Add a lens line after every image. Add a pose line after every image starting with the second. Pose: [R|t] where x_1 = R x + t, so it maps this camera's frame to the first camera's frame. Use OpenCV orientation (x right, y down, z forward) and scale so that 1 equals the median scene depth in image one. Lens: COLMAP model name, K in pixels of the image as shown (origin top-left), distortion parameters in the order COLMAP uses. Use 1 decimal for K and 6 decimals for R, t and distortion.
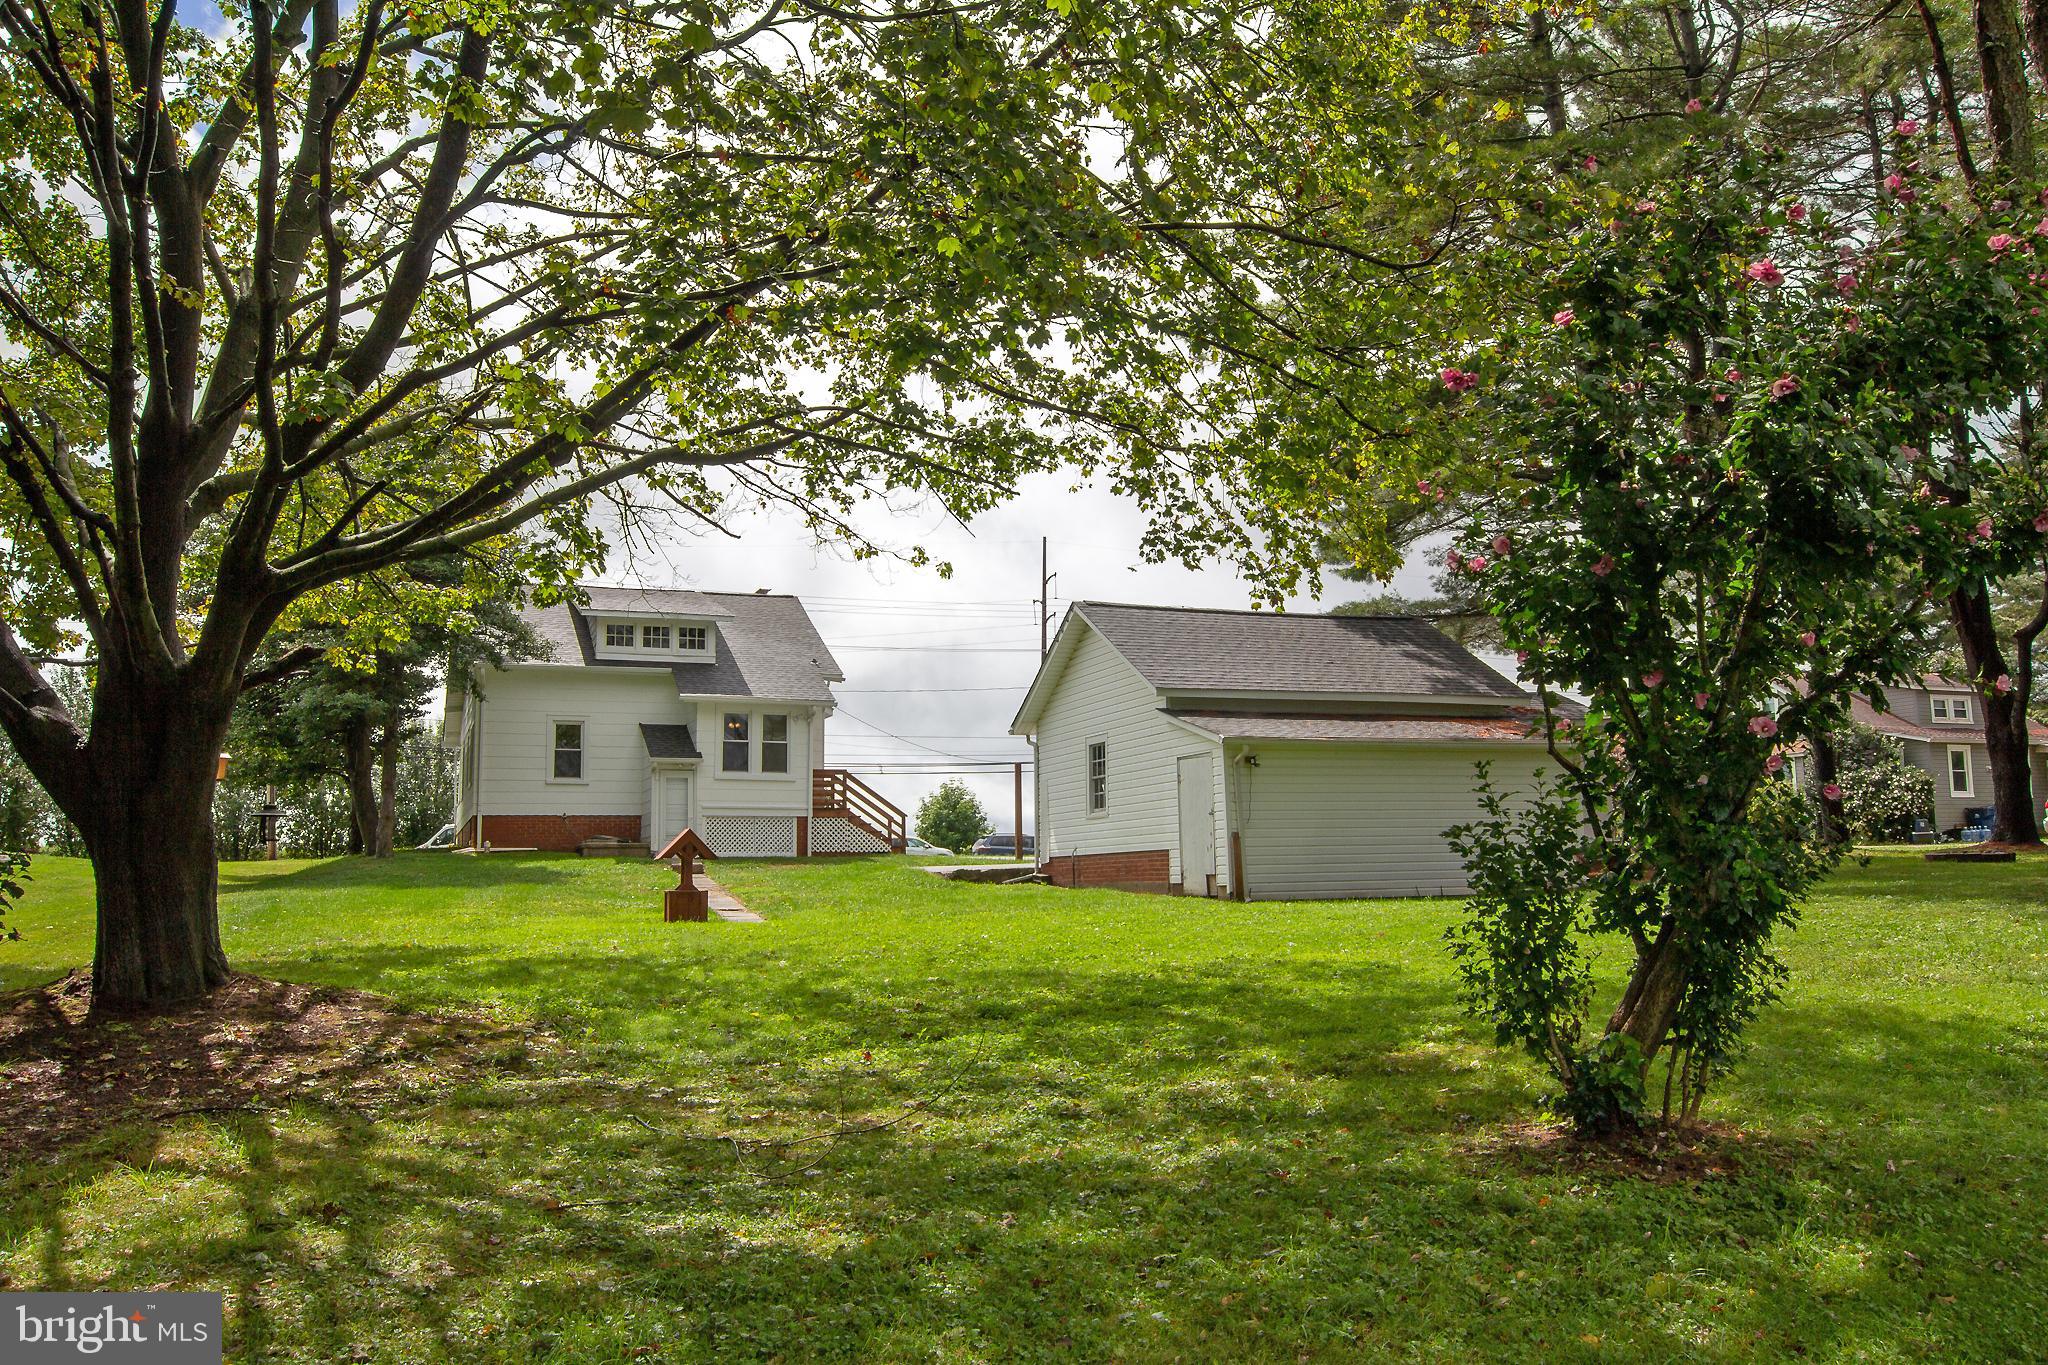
lens RADIAL K [[1576.4, 0, 1032.8], [0, 1576.4, 679.2], [0, 0, 1]] dist [-0.002551, -0.000016]
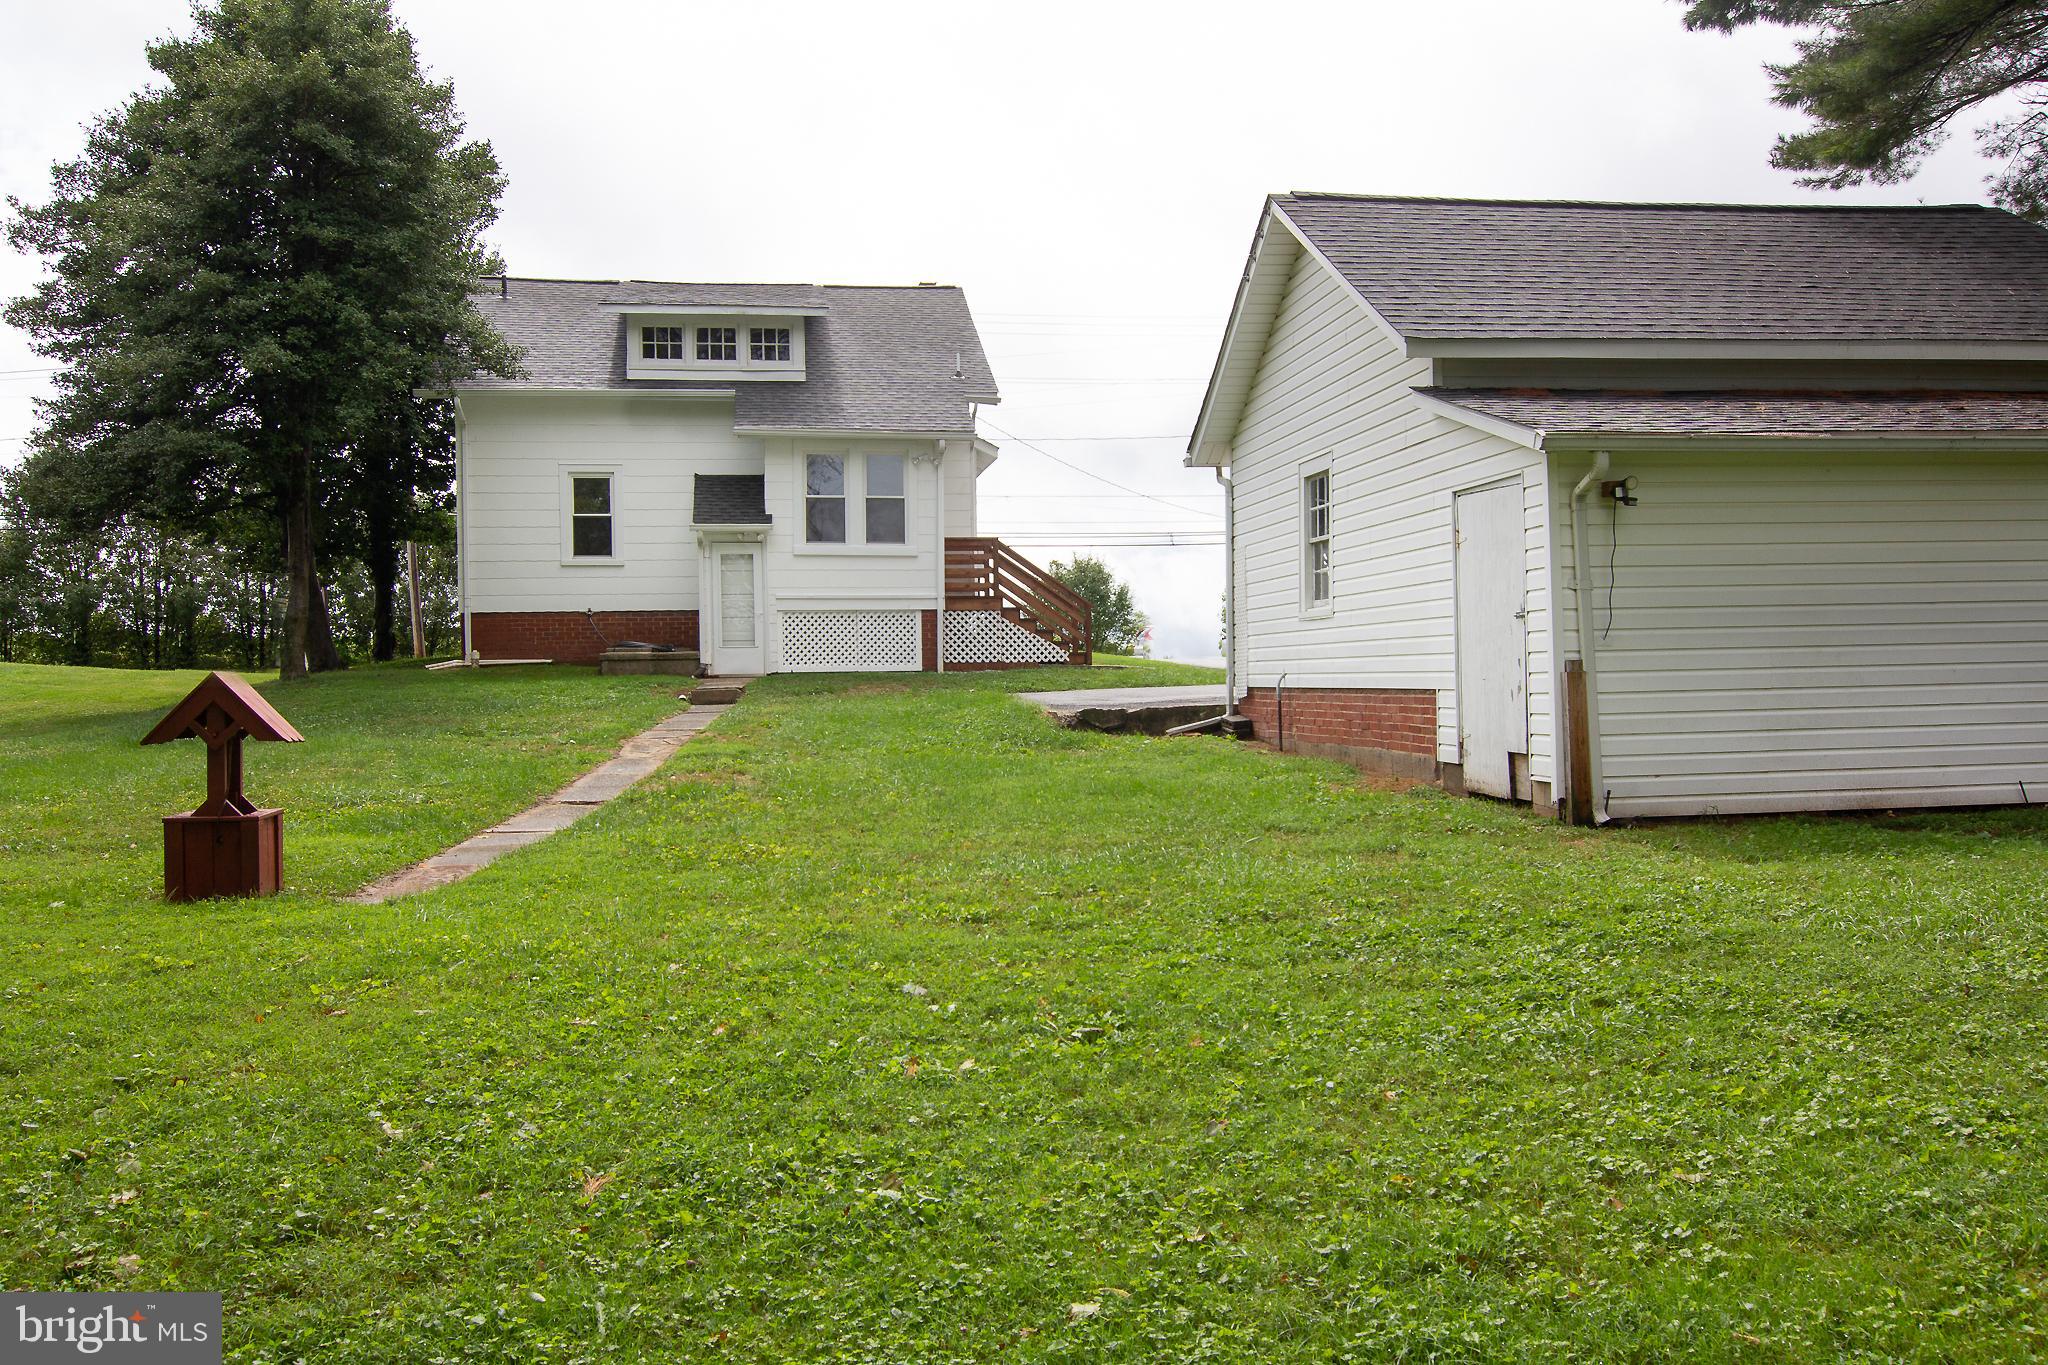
lens RADIAL K [[1837.3, 0, 1008.6], [0, 1837.3, 676.9], [0, 0, 1]] dist [0.009443, -0.000366]
pose [[0.978774, -0.003031, -0.204918, 0.043755], [0.029831, 0.991348, 0.127821, 0.018248], [0.202758, -0.131221, 0.970397, 0.263700]]
